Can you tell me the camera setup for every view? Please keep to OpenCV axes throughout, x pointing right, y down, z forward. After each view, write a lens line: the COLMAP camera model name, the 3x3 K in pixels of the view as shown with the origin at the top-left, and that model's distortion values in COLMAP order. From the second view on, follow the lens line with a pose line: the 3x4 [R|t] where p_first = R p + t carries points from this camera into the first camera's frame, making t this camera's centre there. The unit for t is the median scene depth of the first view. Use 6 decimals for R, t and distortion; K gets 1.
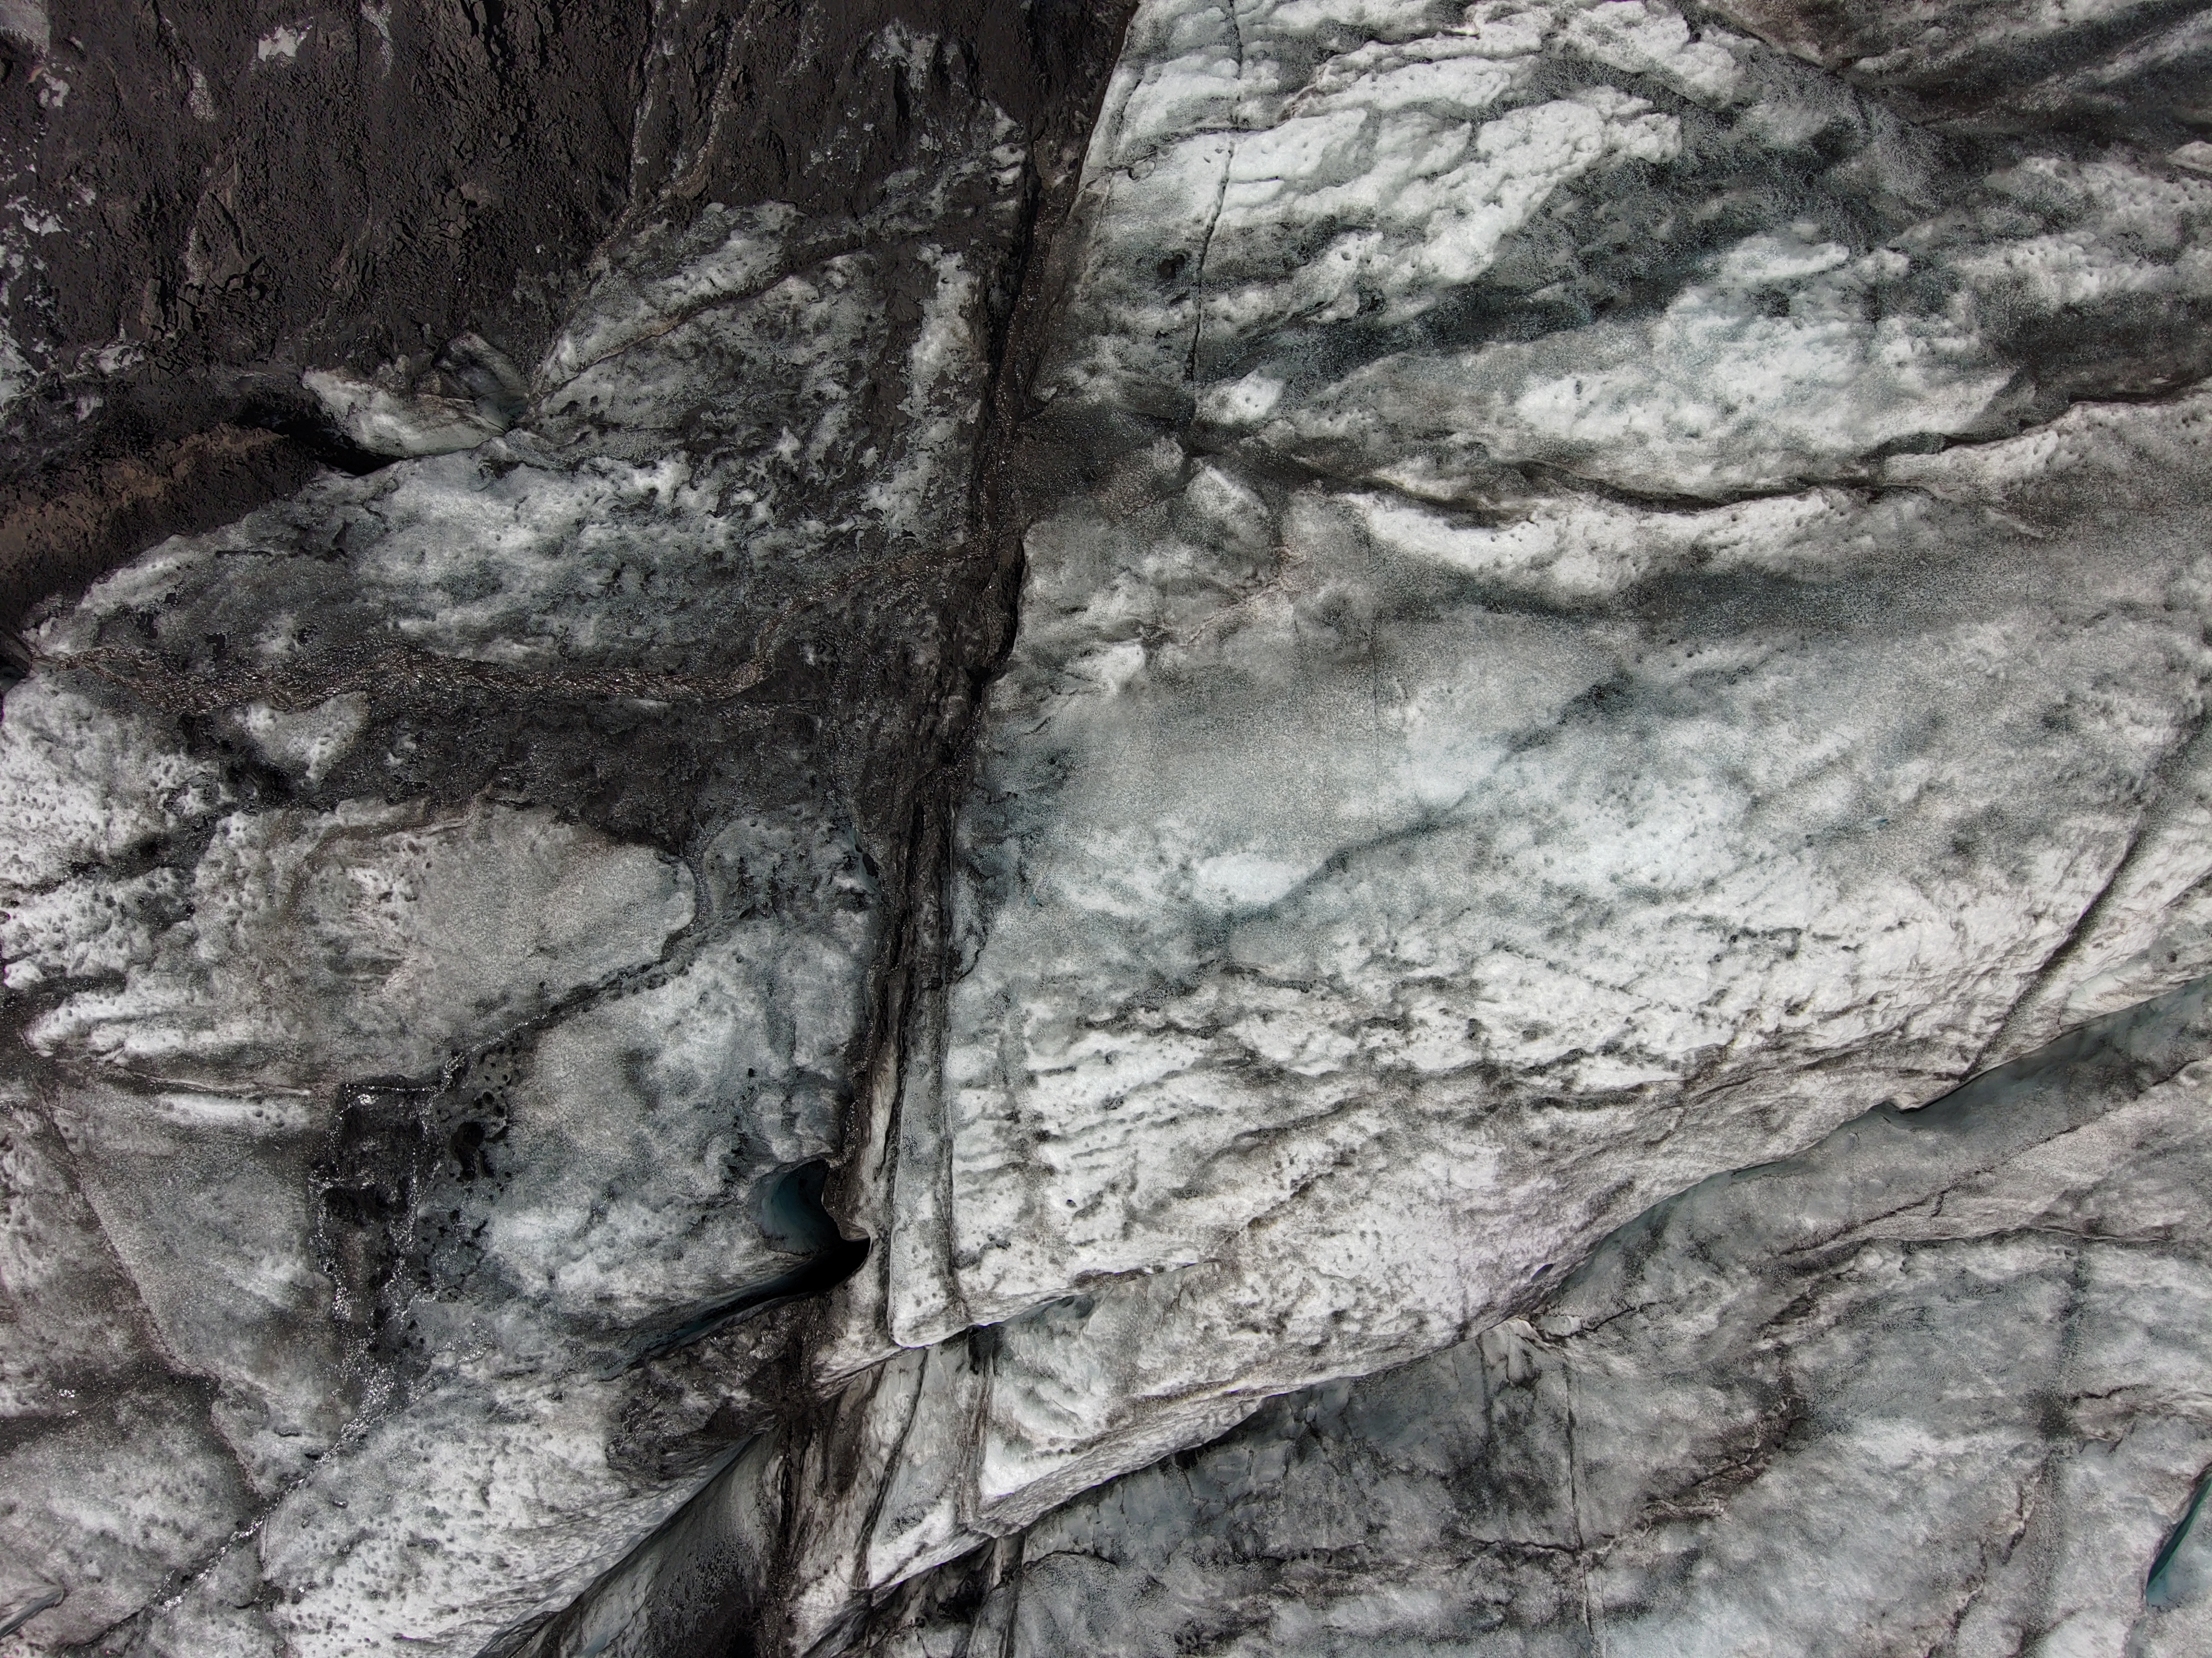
lens RADIAL K [[1360.6, 0, 1093.3], [0, 1360.6, 848.8], [0, 0, 1]] dist [0.120766, -0.162716]
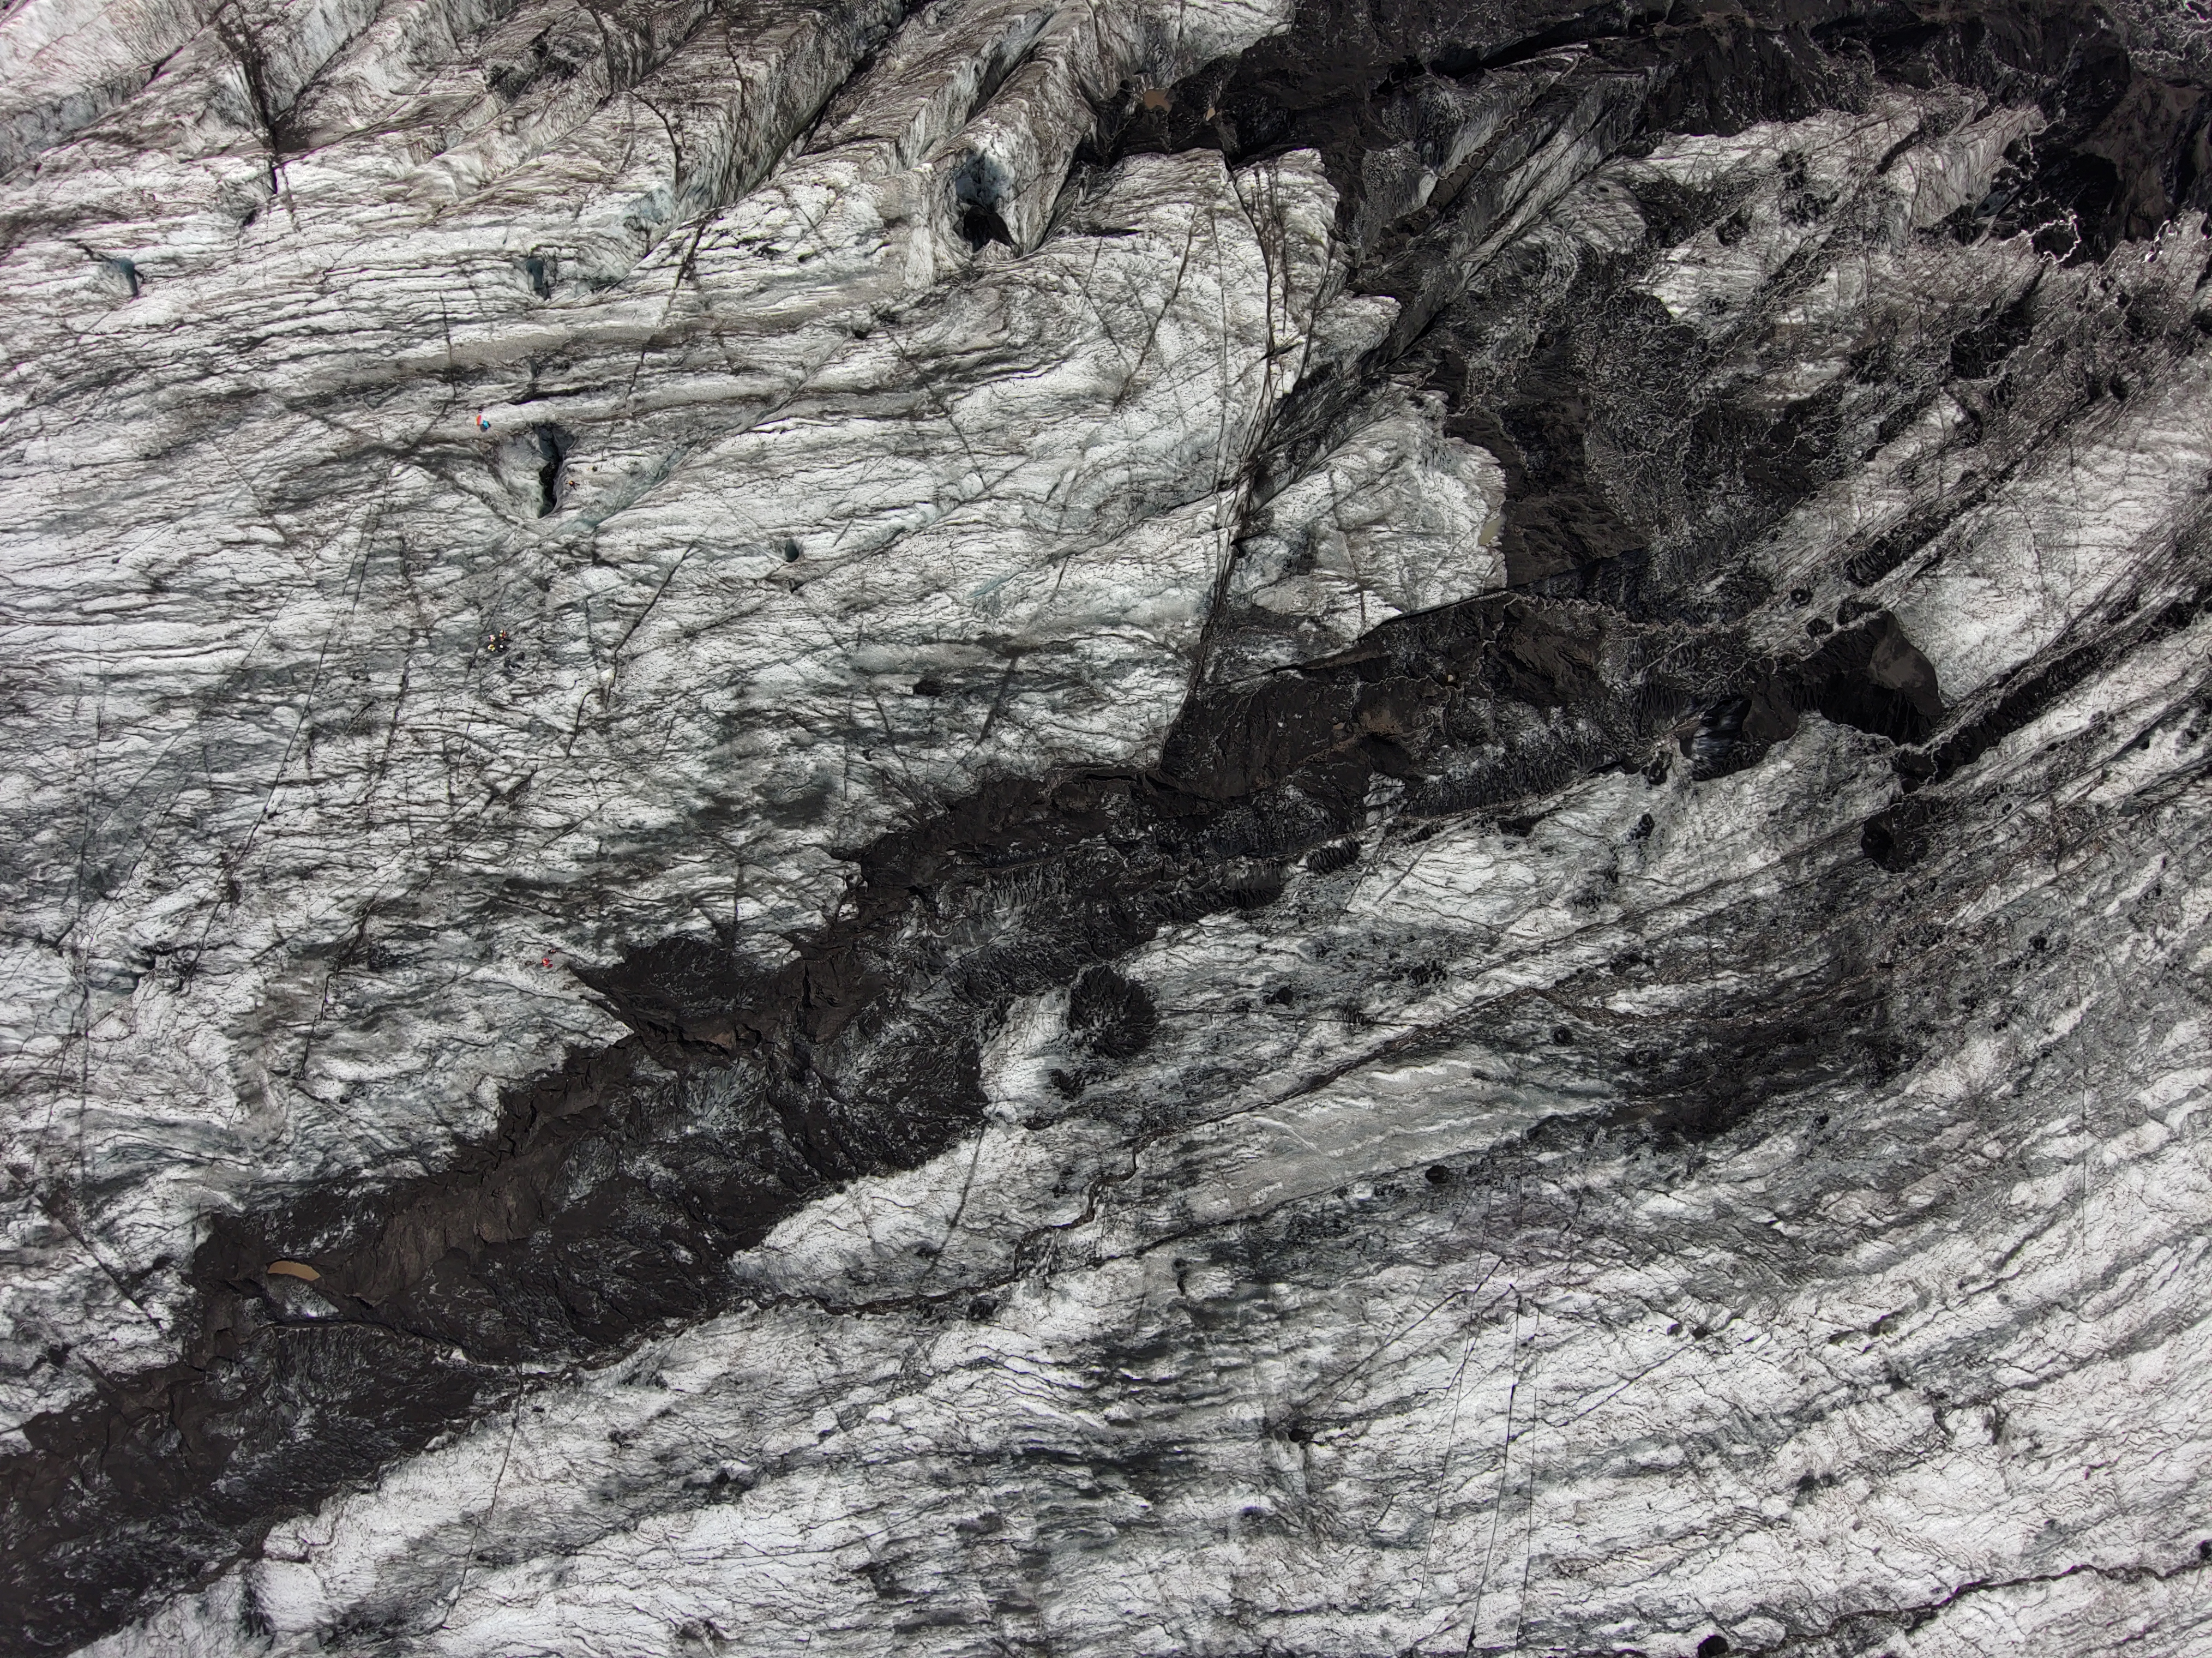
lens RADIAL K [[1357.0, 0, 1106.6], [0, 1357.0, 839.9], [0, 0, 1]] dist [0.124028, -0.172145]
pose [[-0.997118, -0.075747, 0.004350, 0.336925], [0.075826, -0.996869, 0.022441, -1.496889], [0.002637, 0.022706, 0.999739, -6.272410]]
